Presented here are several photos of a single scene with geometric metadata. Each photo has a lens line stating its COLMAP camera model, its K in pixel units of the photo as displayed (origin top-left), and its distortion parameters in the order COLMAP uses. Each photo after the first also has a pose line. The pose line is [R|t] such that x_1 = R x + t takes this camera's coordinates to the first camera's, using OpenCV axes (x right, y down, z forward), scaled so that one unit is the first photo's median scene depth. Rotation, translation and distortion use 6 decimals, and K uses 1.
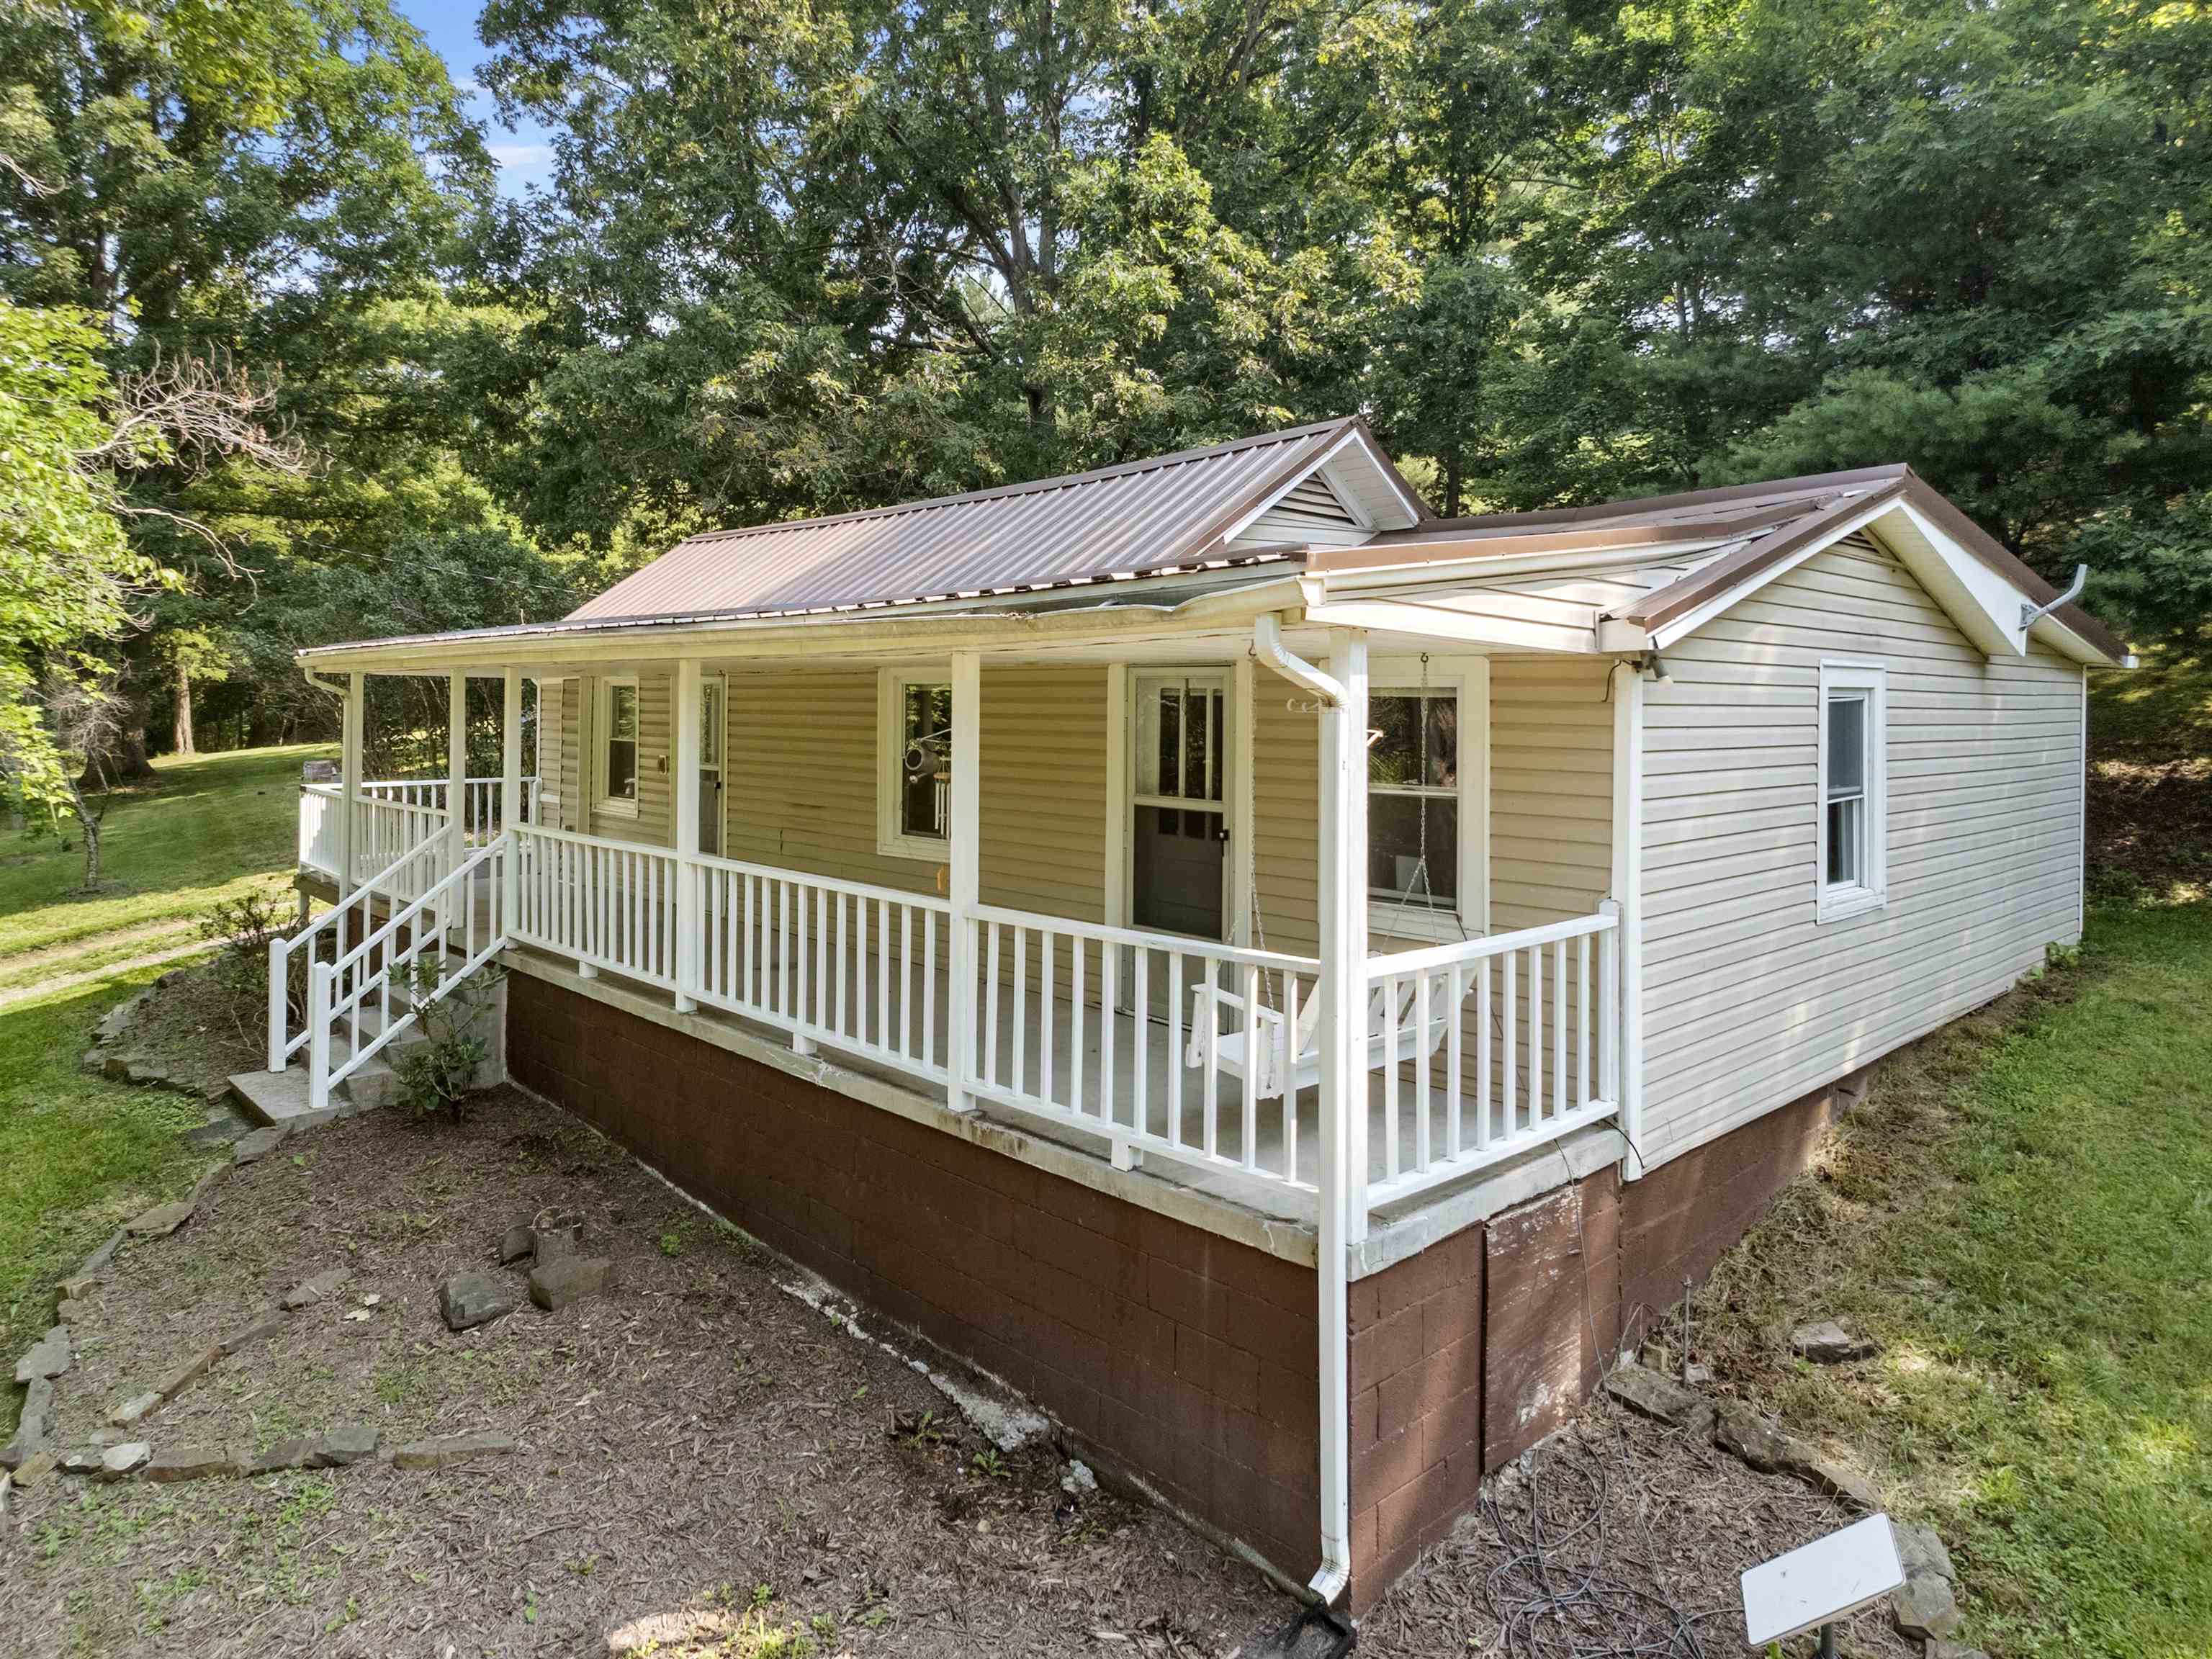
lens RADIAL K [[1417.3, 0, 1106.4], [0, 1417.3, 652.7], [0, 0, 1]] dist [0.000856, -0.020942]
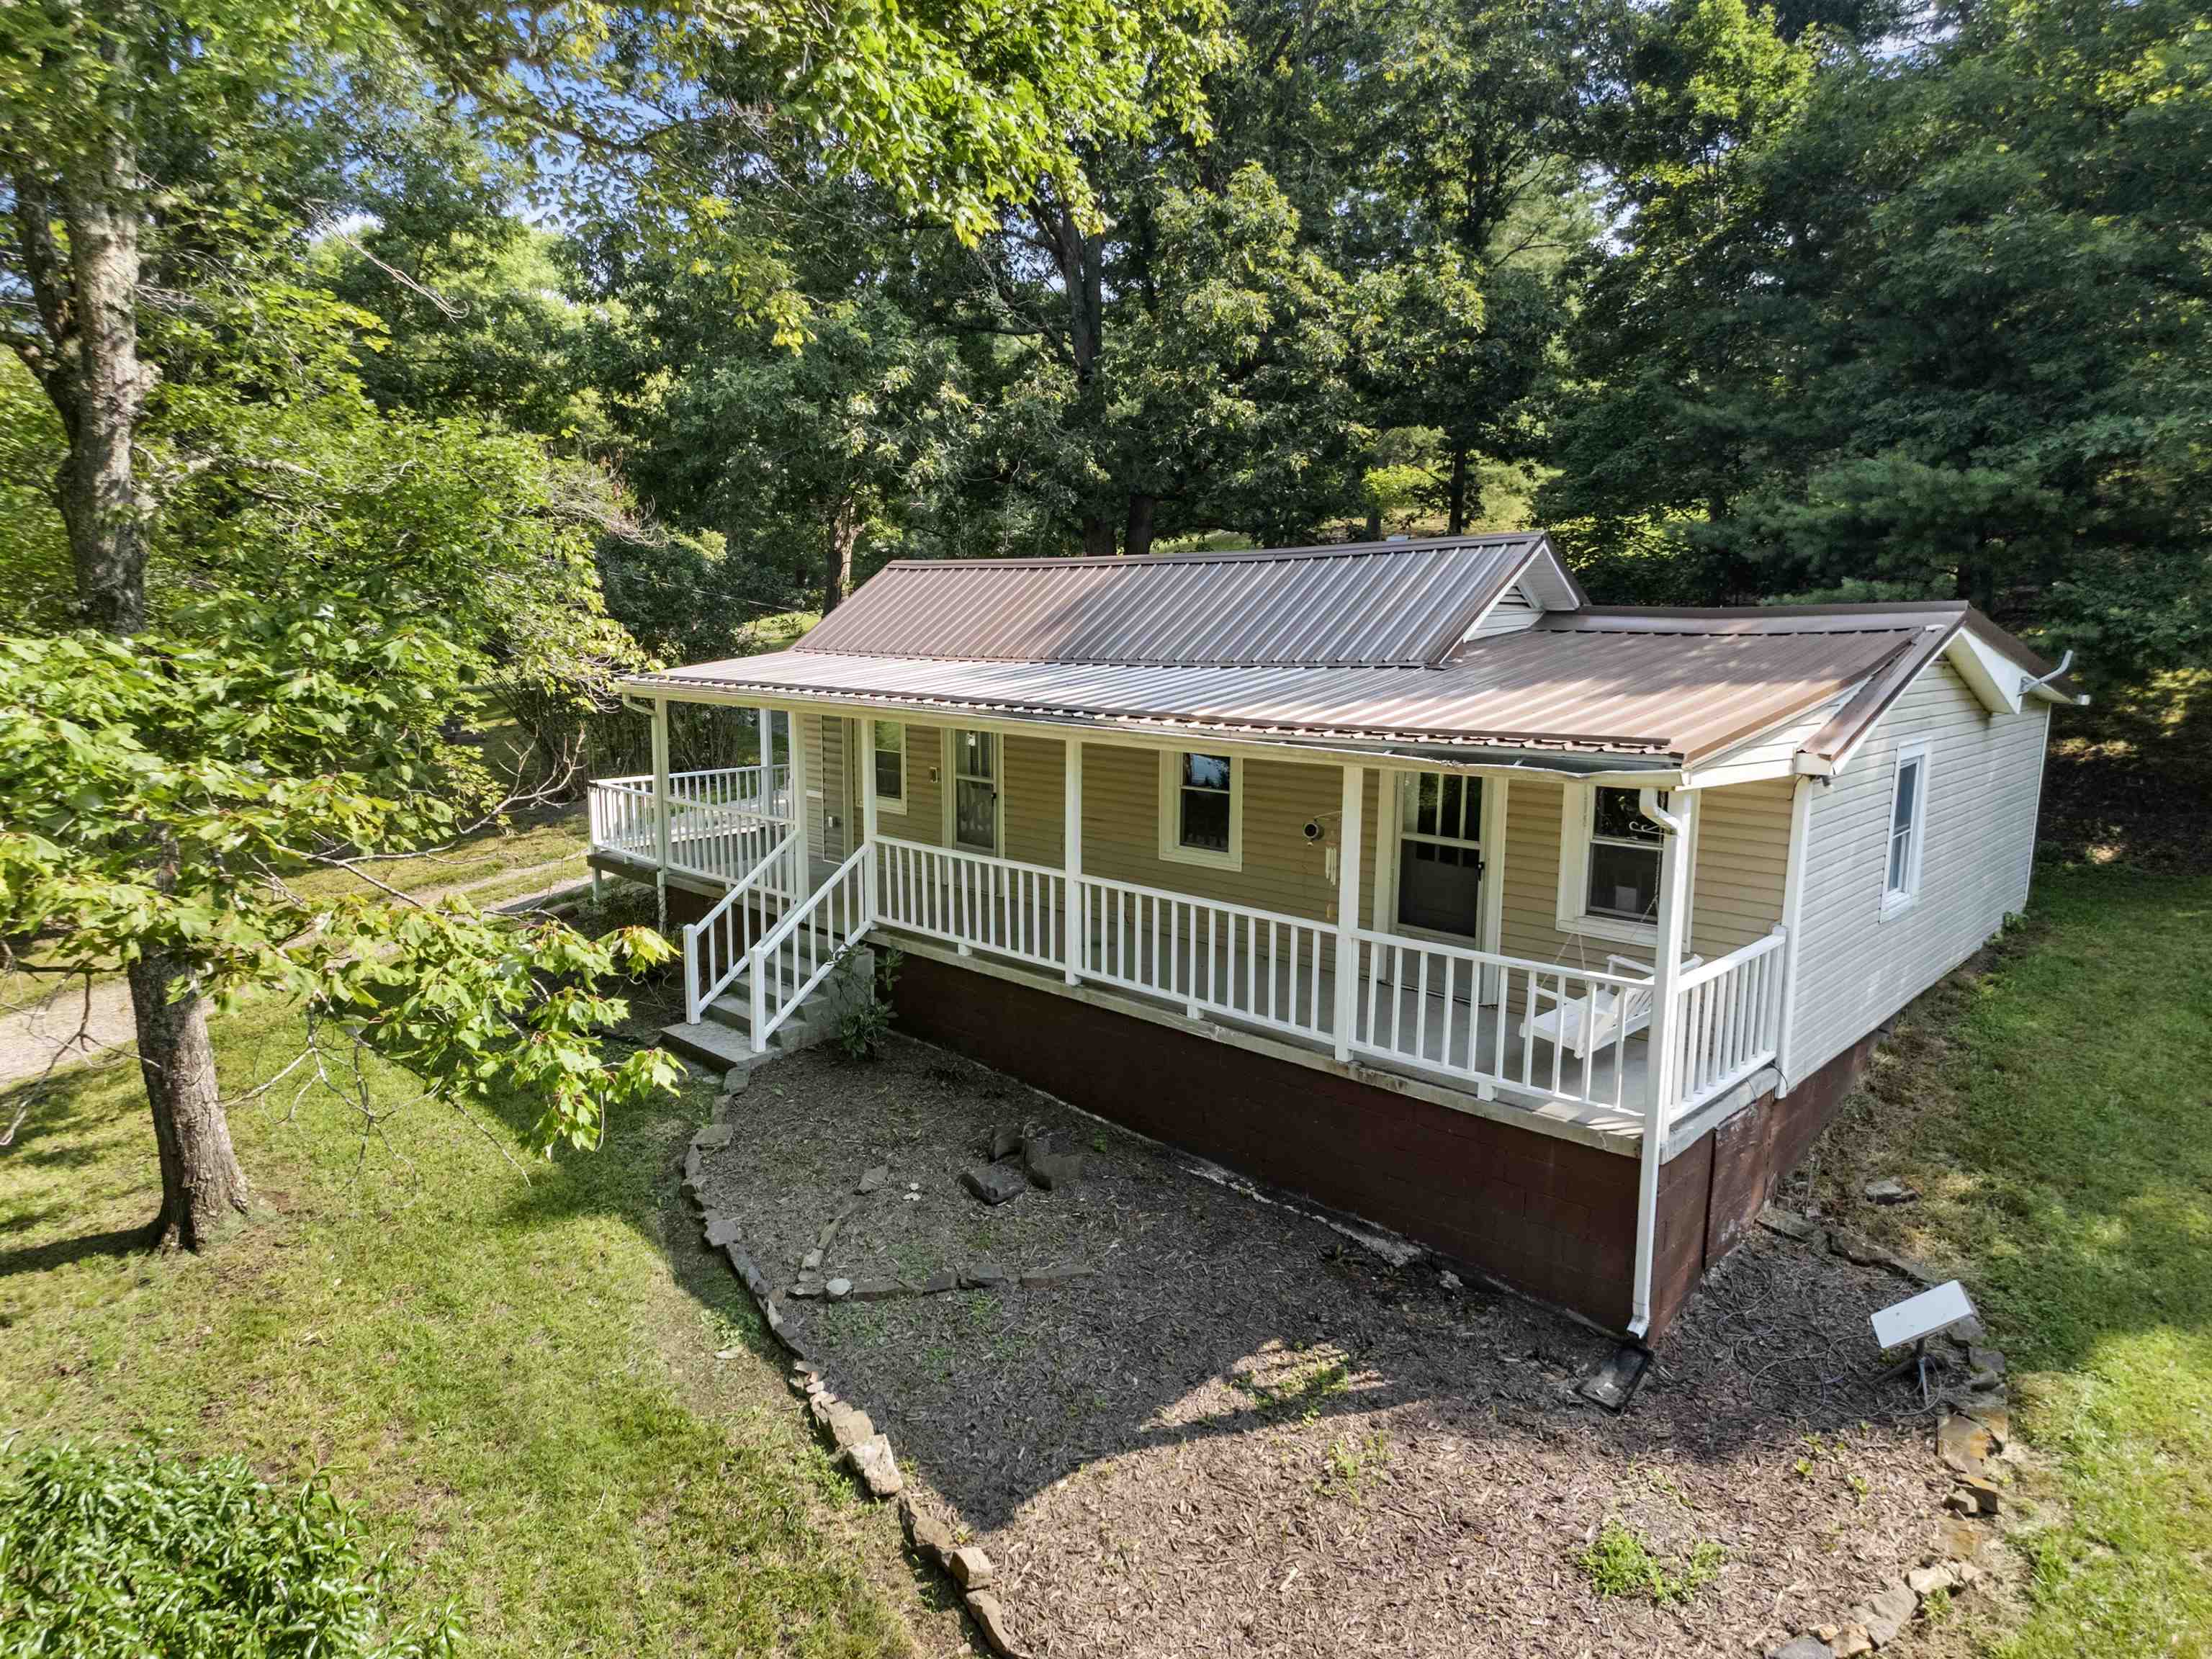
lens RADIAL K [[1417.3, 0, 1083.0], [0, 1417.3, 779.8], [0, 0, 1]] dist [0.000856, -0.020942]
pose [[0.998821, -0.006099, 0.048158, -0.401614], [-0.001703, 0.987063, 0.160324, -0.193342], [-0.048512, -0.160217, 0.985889, -0.389415]]
